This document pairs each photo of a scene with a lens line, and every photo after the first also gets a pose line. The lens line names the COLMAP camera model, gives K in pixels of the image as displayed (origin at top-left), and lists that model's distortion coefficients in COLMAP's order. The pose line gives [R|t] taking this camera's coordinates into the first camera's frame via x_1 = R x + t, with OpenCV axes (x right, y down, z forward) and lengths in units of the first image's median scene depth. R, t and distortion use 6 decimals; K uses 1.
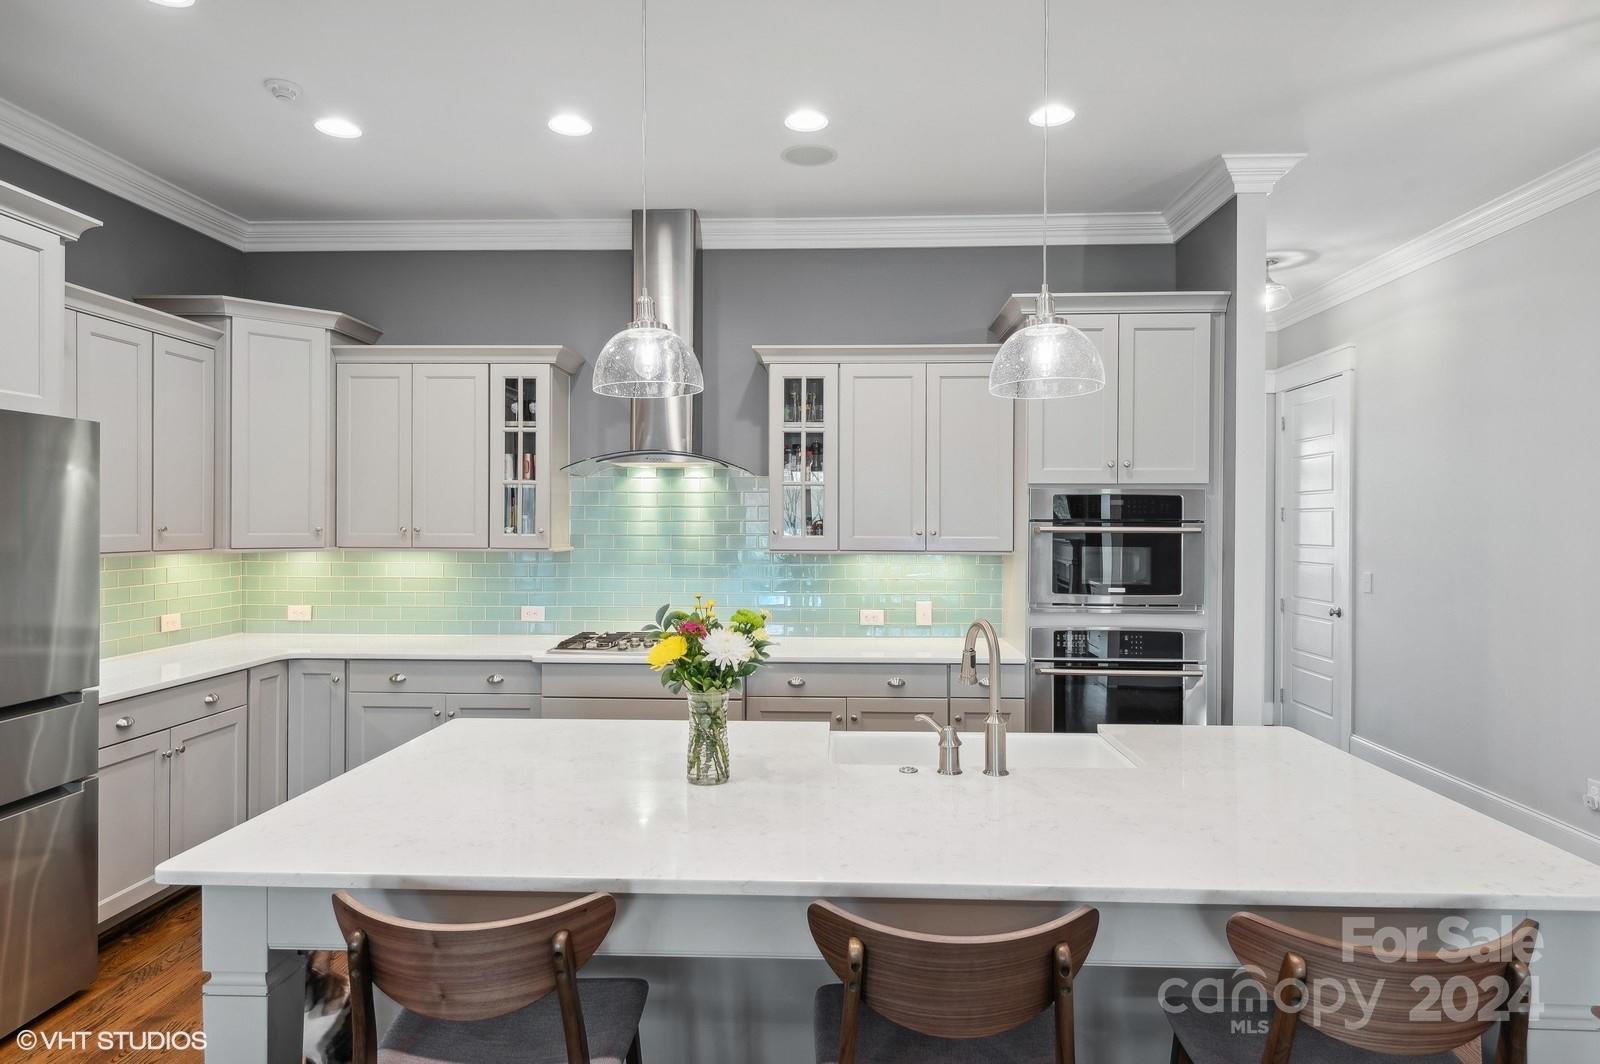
lens RADIAL K [[904.7, 0, 797.7], [0, 904.7, 528.9], [0, 0, 1]] dist [0.033508, -0.000411]
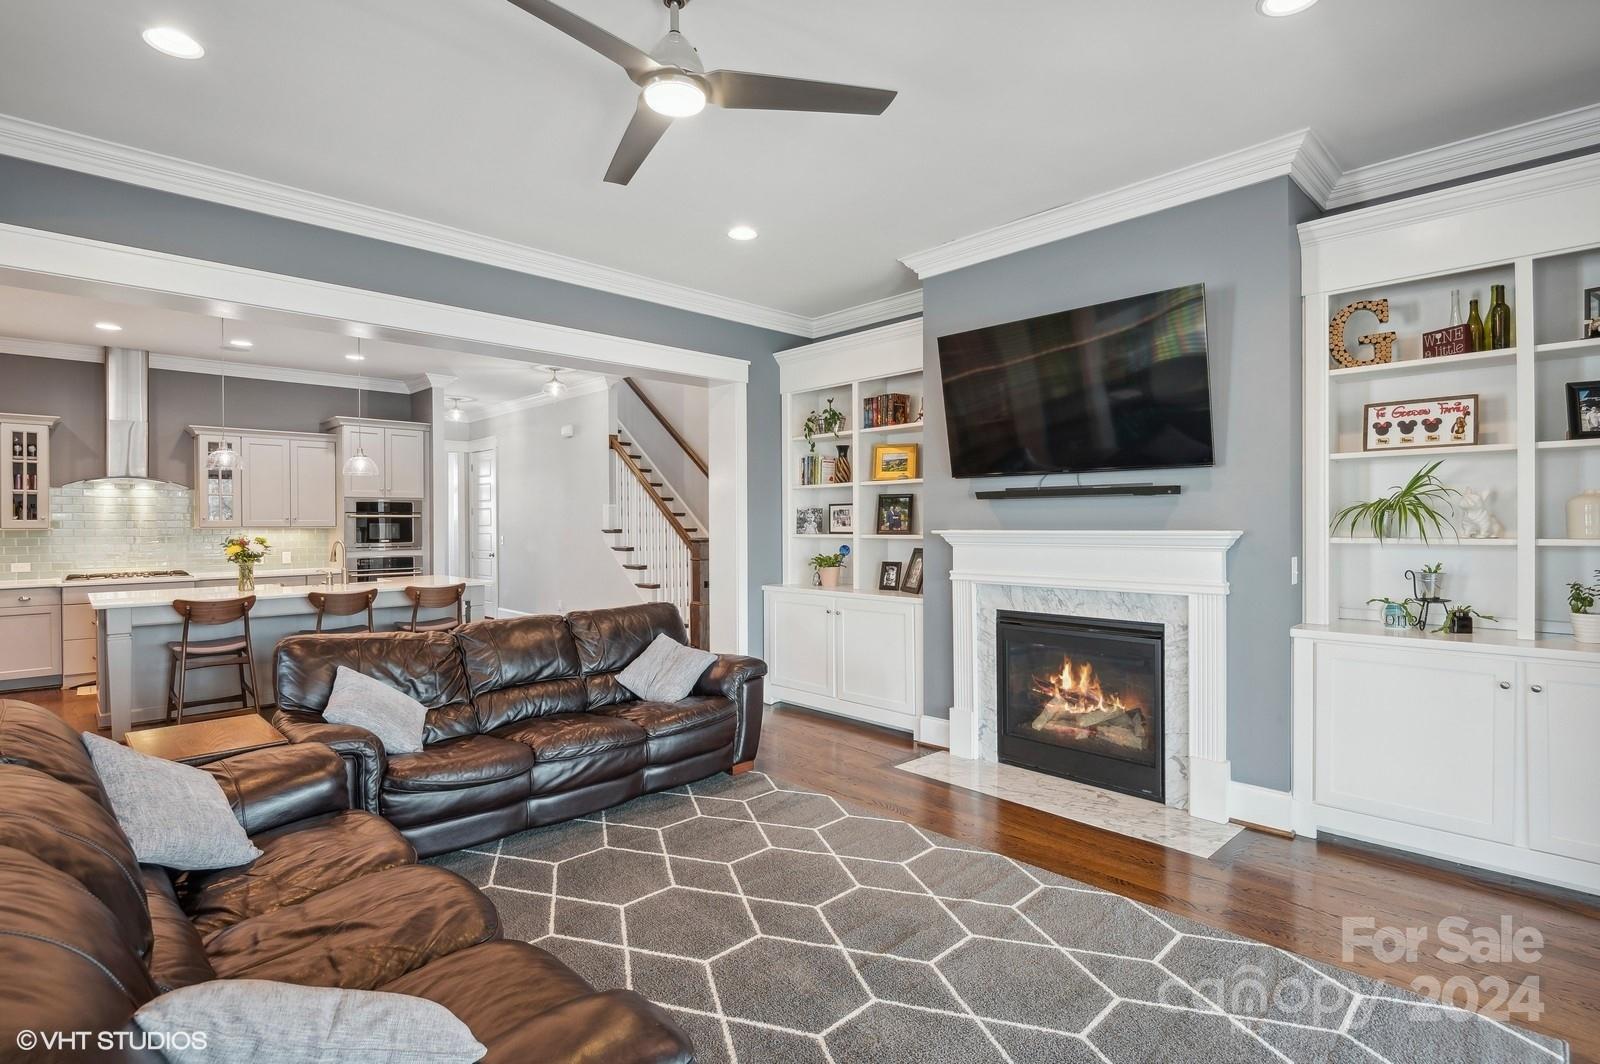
lens RADIAL K [[779.7, 0, 797.0], [0, 779.7, 525.8], [0, 0, 1]] dist [-0.000209, -0.001587]
pose [[0.690268, -0.012396, 0.723448, -0.368652], [0.013317, 0.999902, 0.004426, 0.029911], [-0.723431, 0.006579, 0.690365, -1.146672]]
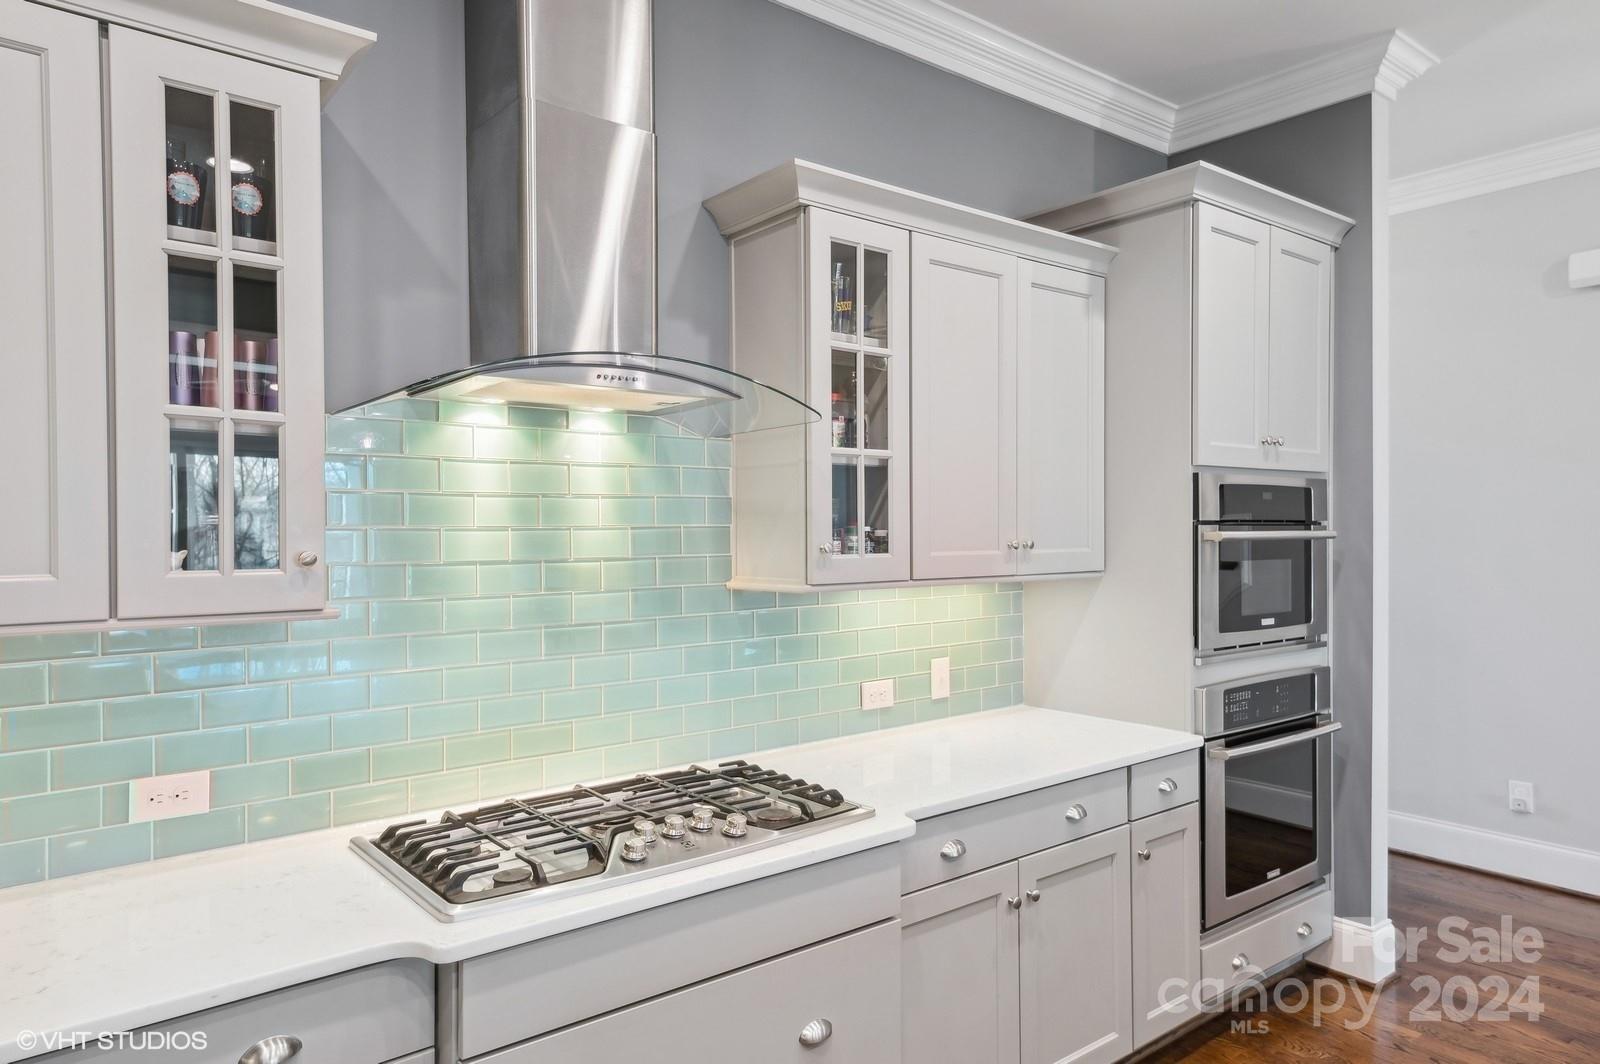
lens RADIAL K [[1030.6, 0, 811.8], [0, 1030.6, 535.8], [0, 0, 1]] dist [0.036279, 0.004314]
pose [[0.754210, -0.012625, 0.656512, -0.399252], [0.010826, 0.999918, 0.006793, -0.007365], [-0.656544, 0.001984, 0.754285, 0.576343]]
